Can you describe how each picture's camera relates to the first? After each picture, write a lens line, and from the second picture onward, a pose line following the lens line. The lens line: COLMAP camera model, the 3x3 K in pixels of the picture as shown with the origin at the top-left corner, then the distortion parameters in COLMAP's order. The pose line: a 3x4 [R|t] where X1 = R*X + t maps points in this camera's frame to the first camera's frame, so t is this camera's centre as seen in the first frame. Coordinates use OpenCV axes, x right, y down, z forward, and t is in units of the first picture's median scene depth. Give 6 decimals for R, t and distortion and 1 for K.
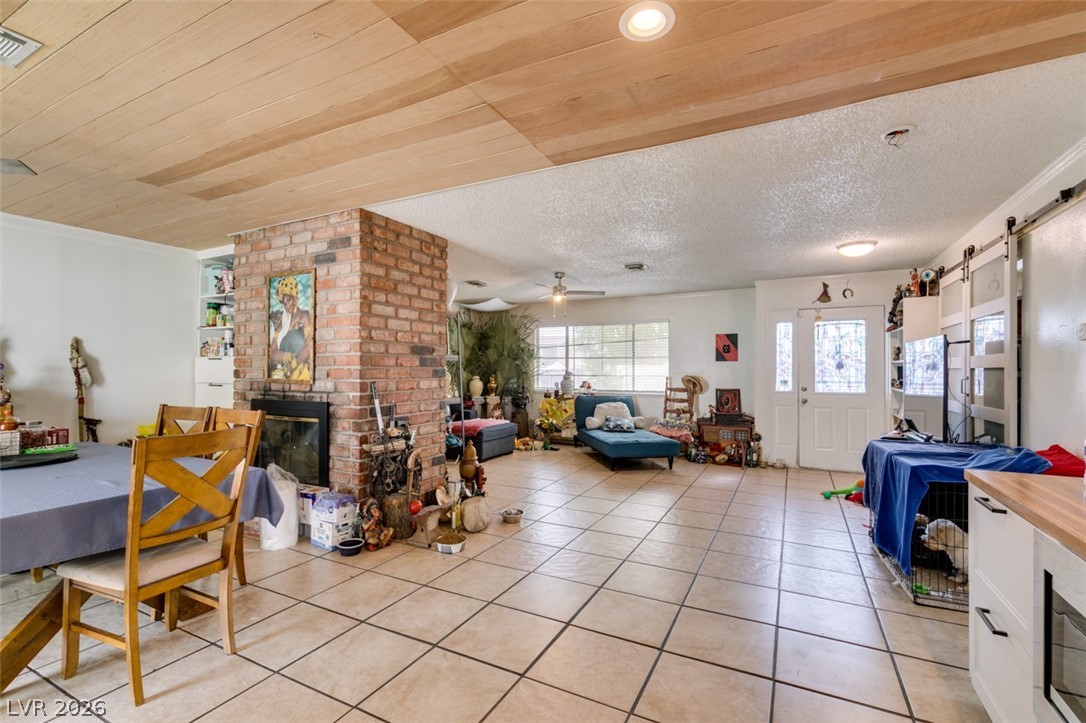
lens RADIAL K [[485.1, 0, 546.6], [0, 485.1, 362.8], [0, 0, 1]] dist [0.005101, -0.003412]
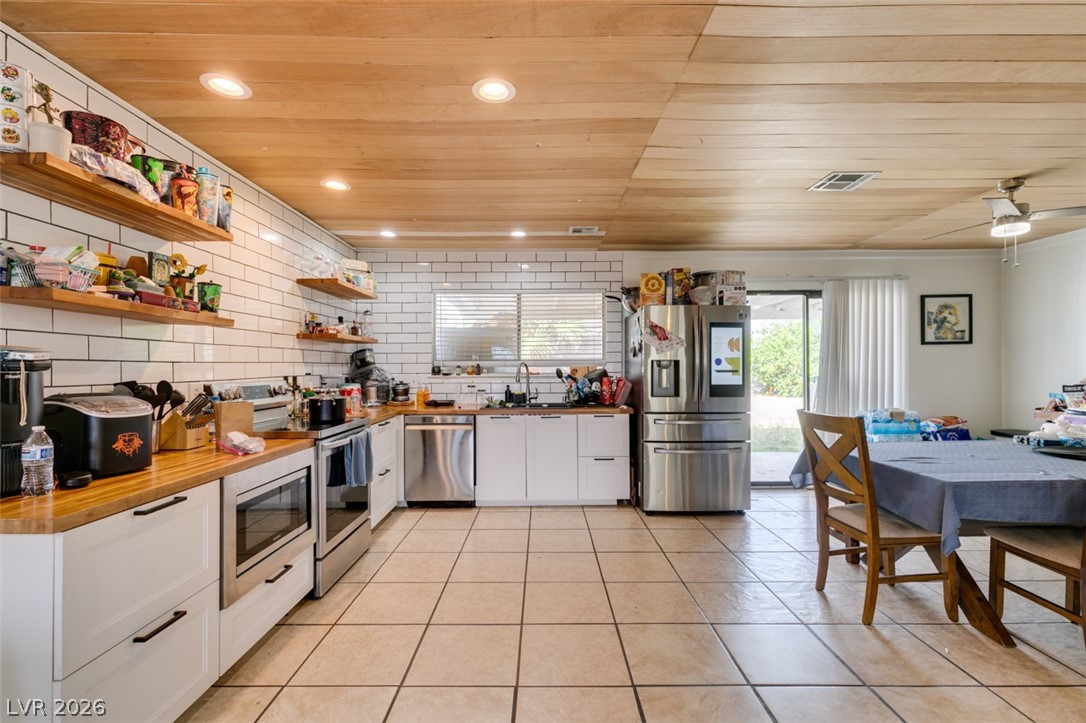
lens RADIAL K [[485.1, 0, 544.5], [0, 485.1, 365.3], [0, 0, 1]] dist [0.005101, -0.003412]
pose [[-0.887412, -0.002381, -0.460971, 0.151720], [0.003852, 0.999913, -0.012580, 0.007528], [0.460961, -0.012939, -0.887326, 0.494889]]
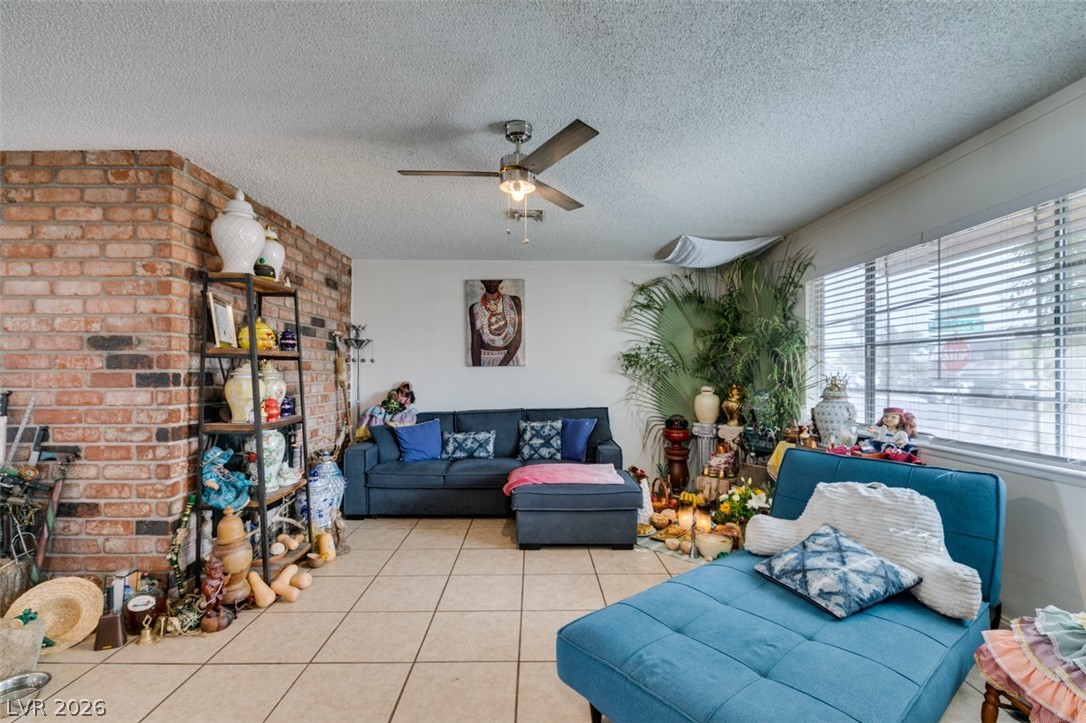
lens RADIAL K [[485.1, 0, 535.4], [0, 485.1, 368.1], [0, 0, 1]] dist [0.005101, -0.003412]
pose [[0.456927, -0.009677, -0.889452, 0.316865], [0.010549, 0.999929, -0.005460, 0.009092], [0.889442, -0.006887, 0.456997, 0.697370]]
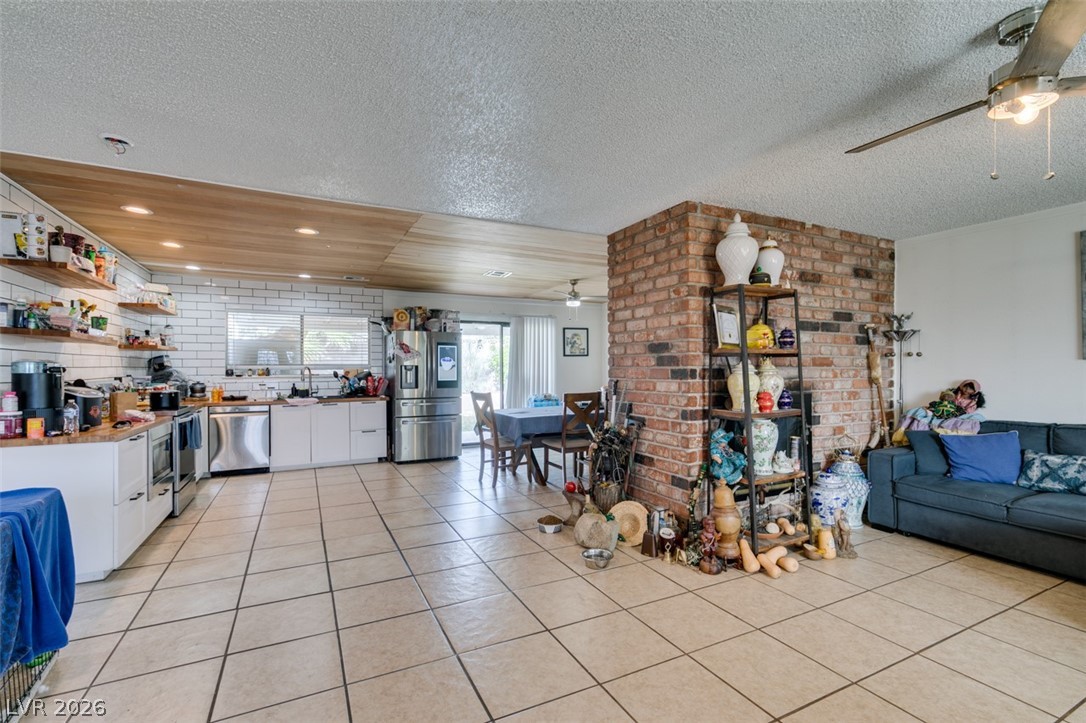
lens RADIAL K [[485.1, 0, 540.9], [0, 485.1, 367.6], [0, 0, 1]] dist [0.005101, -0.003412]
pose [[-0.596171, -0.002053, -0.802855, 0.342419], [0.009319, 0.999912, -0.009477, 0.009729], [0.802804, -0.013132, -0.596099, 0.789736]]
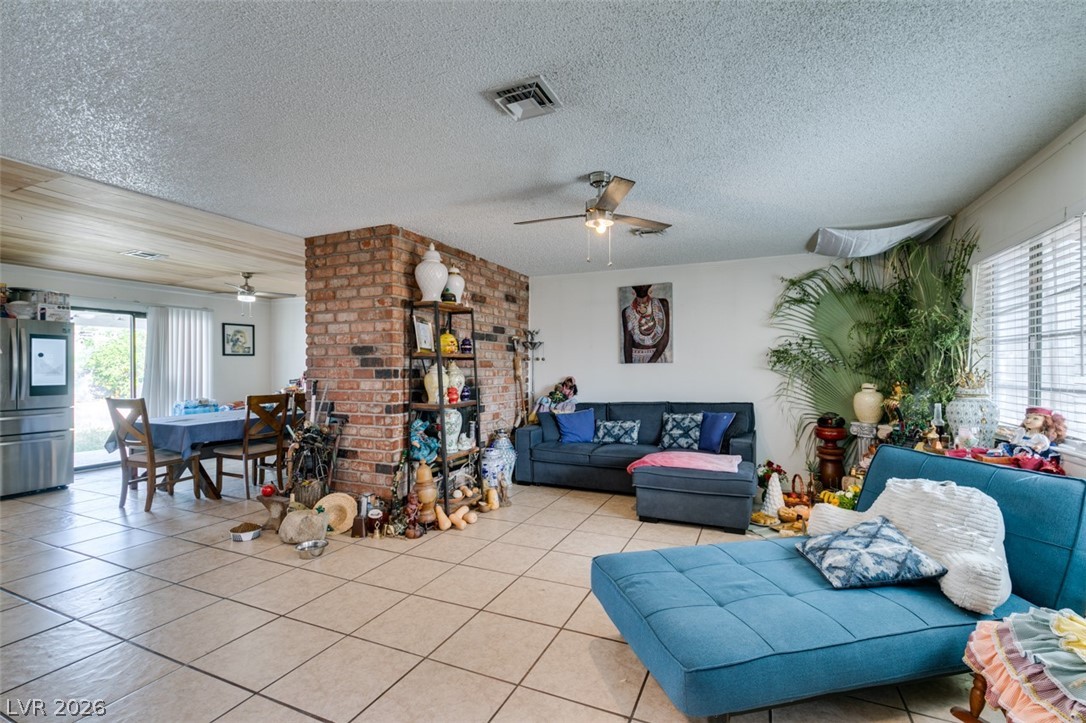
lens RADIAL K [[485.1, 0, 545.0], [0, 485.1, 366.6], [0, 0, 1]] dist [0.005101, -0.003412]
pose [[0.048530, -0.005782, -0.998805, 0.434025], [0.012789, 0.999905, -0.005167, 0.009745], [0.998740, -0.012523, 0.048599, 0.768807]]
